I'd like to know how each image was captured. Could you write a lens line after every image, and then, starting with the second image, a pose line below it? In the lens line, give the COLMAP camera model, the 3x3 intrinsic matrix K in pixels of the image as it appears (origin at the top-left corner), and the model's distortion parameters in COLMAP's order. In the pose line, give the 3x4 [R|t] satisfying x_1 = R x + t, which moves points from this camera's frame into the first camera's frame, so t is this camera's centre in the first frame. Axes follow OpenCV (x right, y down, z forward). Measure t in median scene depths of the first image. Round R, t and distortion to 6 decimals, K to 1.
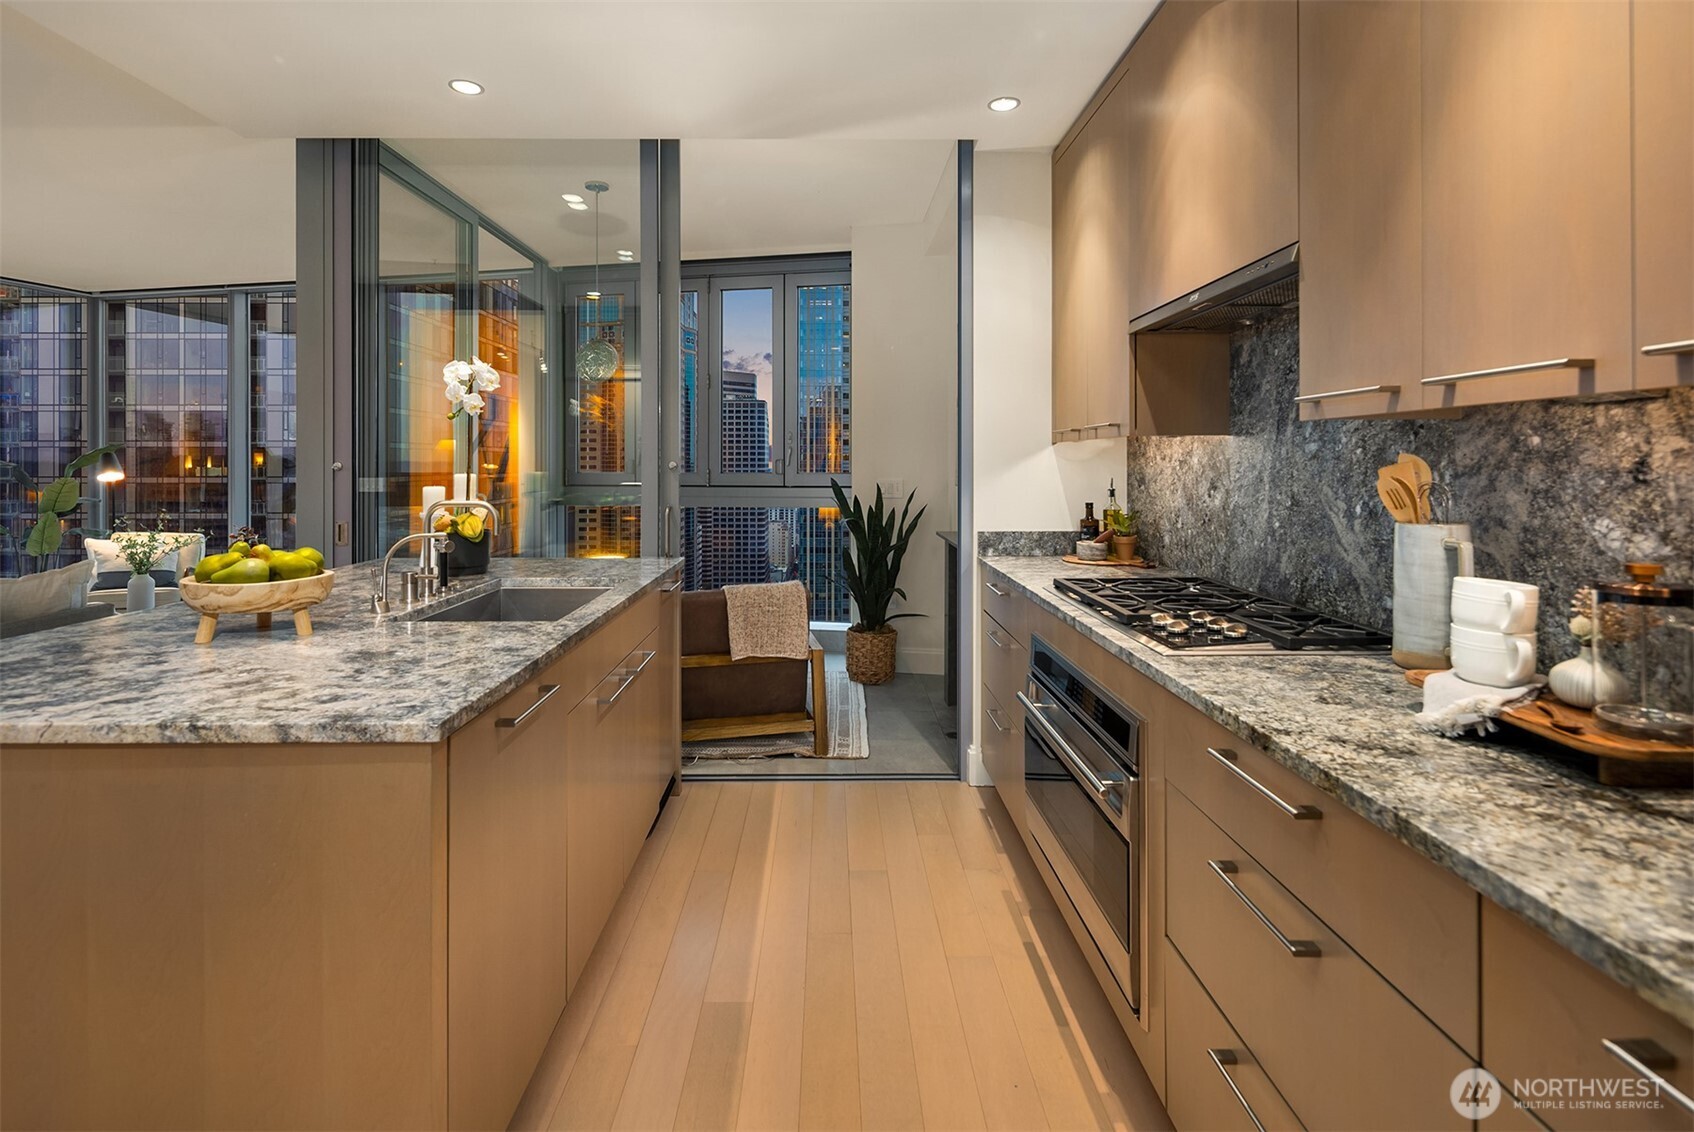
lens RADIAL K [[821.8, 0, 832.4], [0, 821.8, 461.8], [0, 0, 1]] dist [-0.001717, -0.000568]
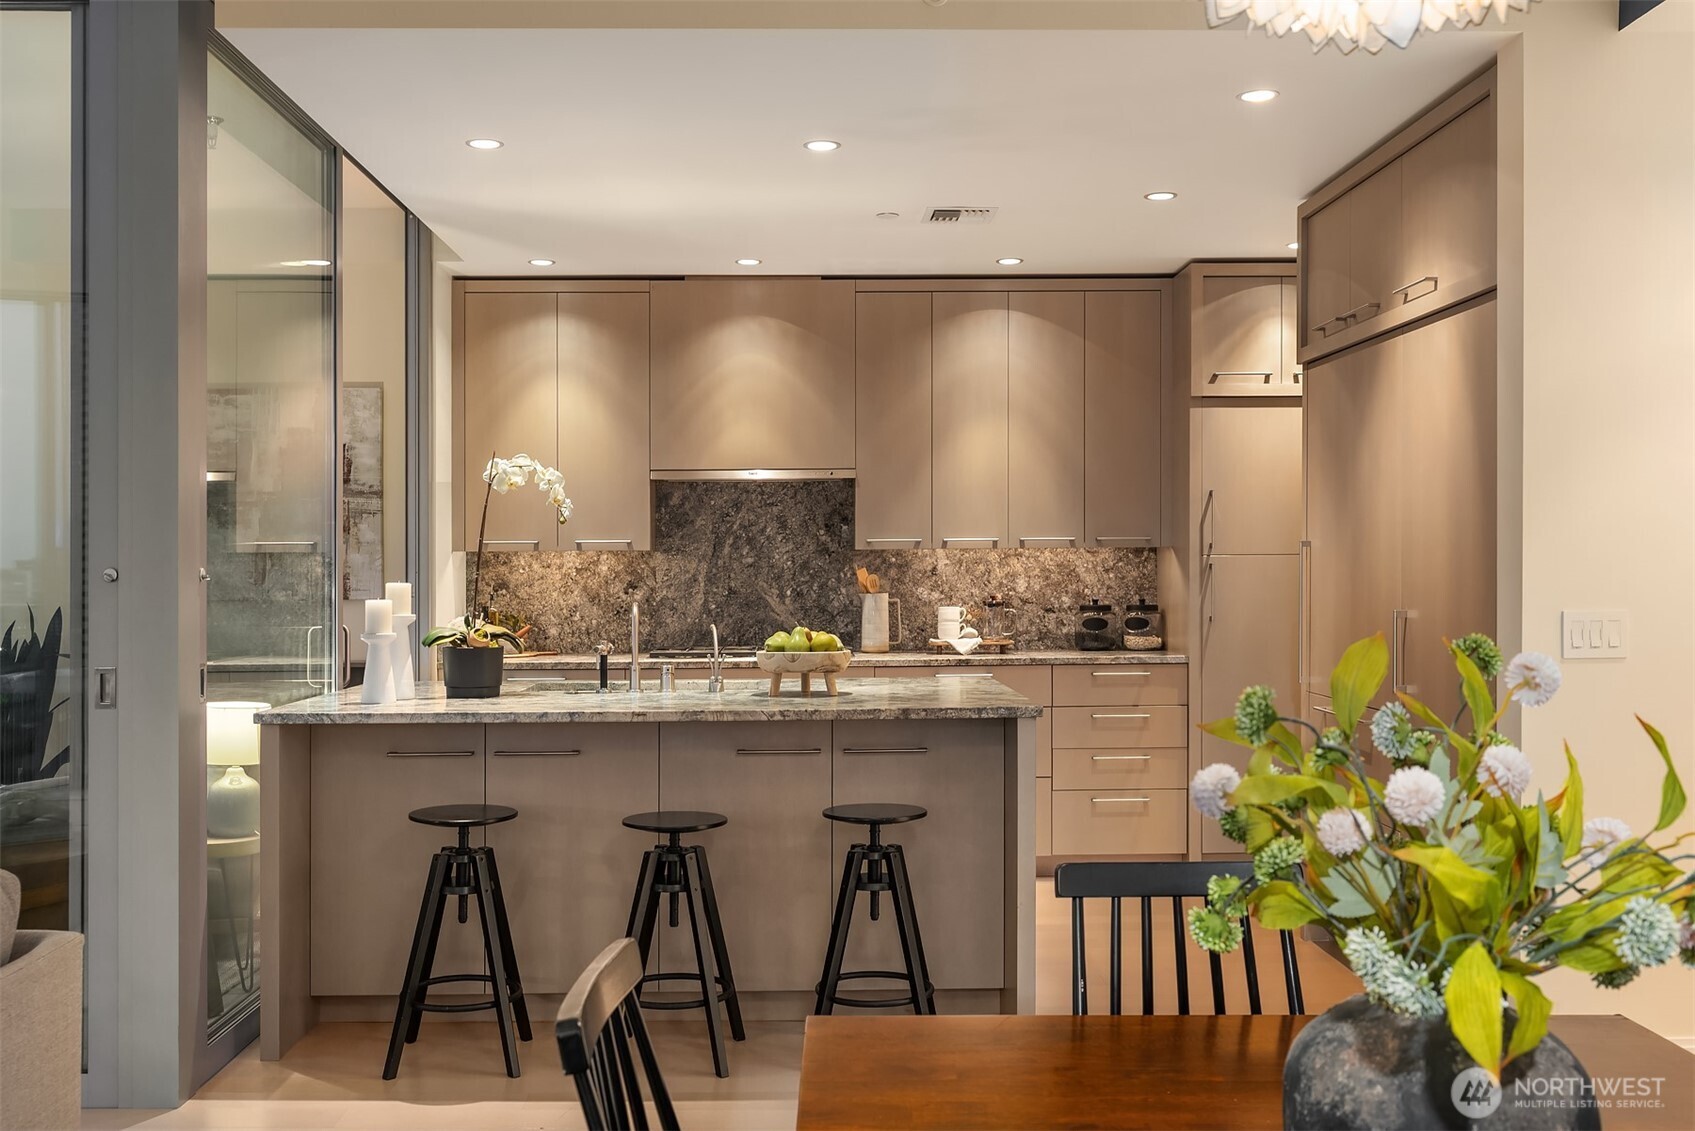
lens RADIAL K [[1623.9, 0, 812.9], [0, 1623.9, 570.6], [0, 0, 1]] dist [0.011822, -0.010065]
pose [[-0.007929, 0.002501, 0.999965, -3.130688], [0.004713, 0.999986, -0.002464, 0.014785], [-0.999957, 0.004694, -0.007941, 0.941463]]
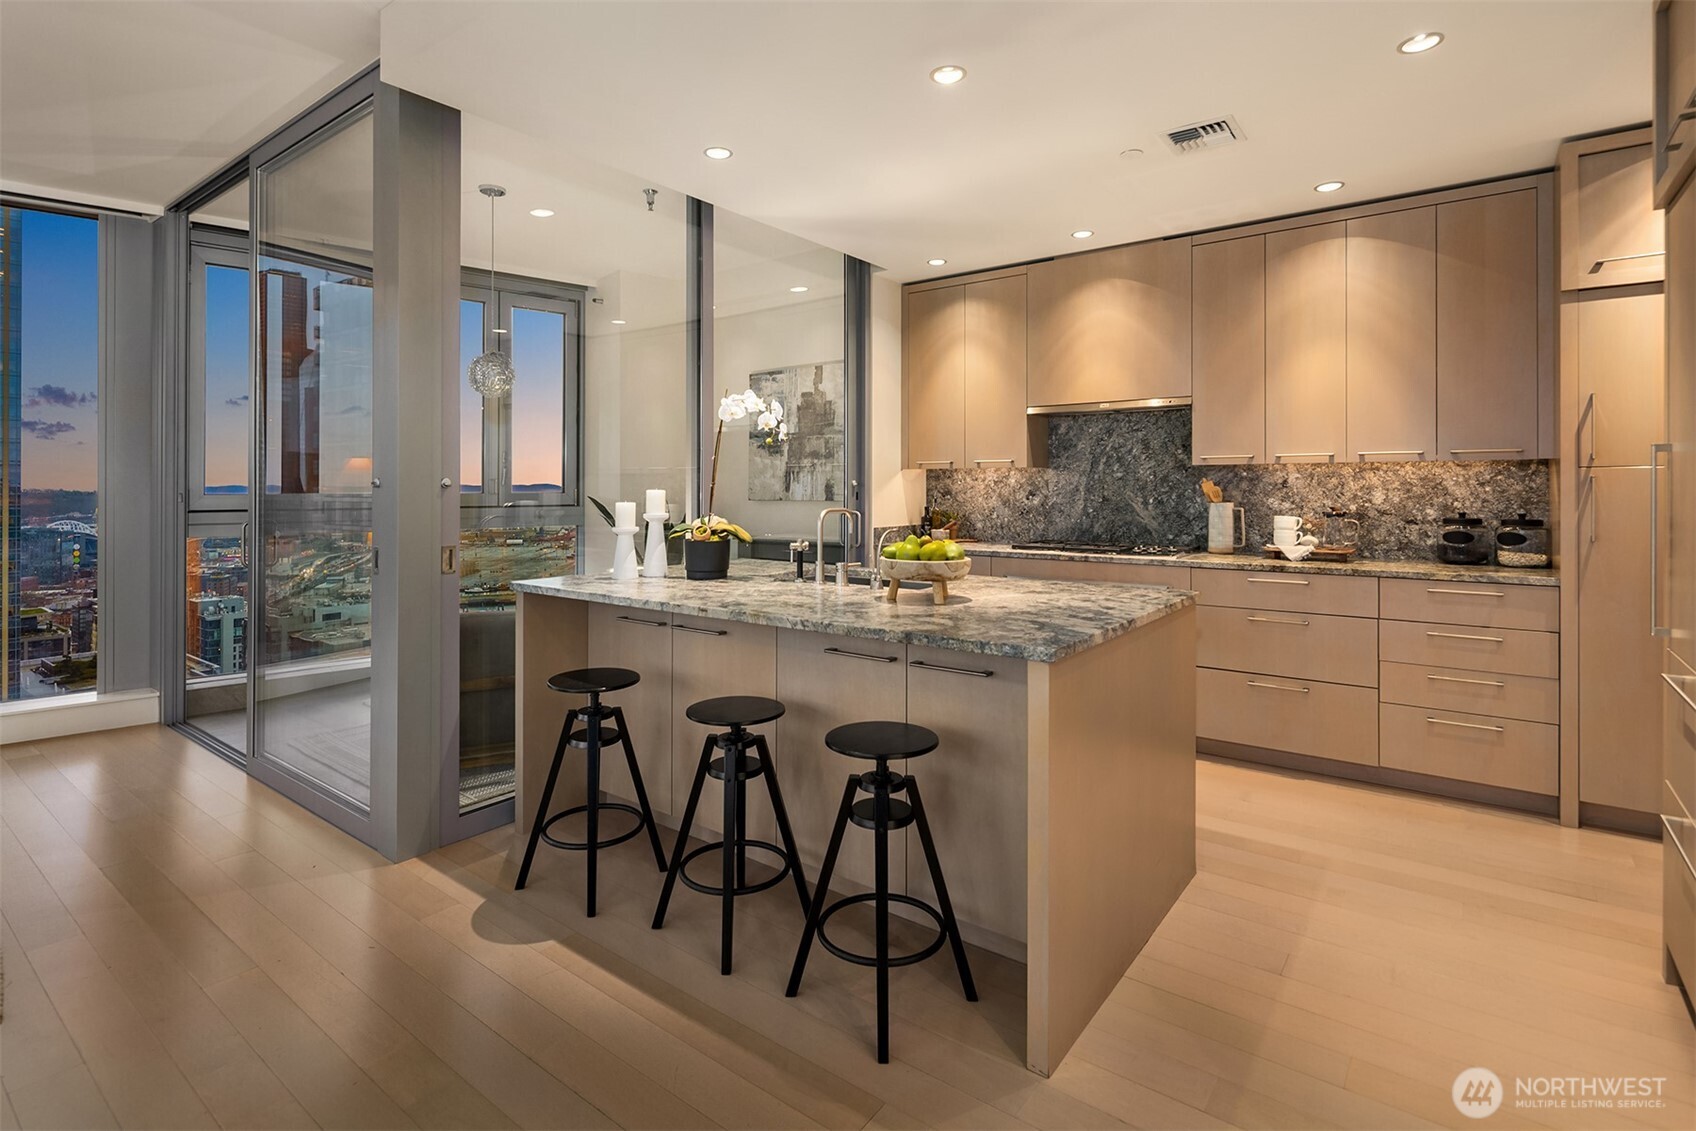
lens RADIAL K [[812.3, 0, 828.9], [0, 812.3, 482.0], [0, 0, 1]] dist [0.002293, -0.001002]
pose [[0.614906, 0.005614, 0.788580, -1.782166], [-0.001665, 0.999982, -0.005820, 0.017241], [-0.788599, 0.002266, 0.614904, 0.264665]]
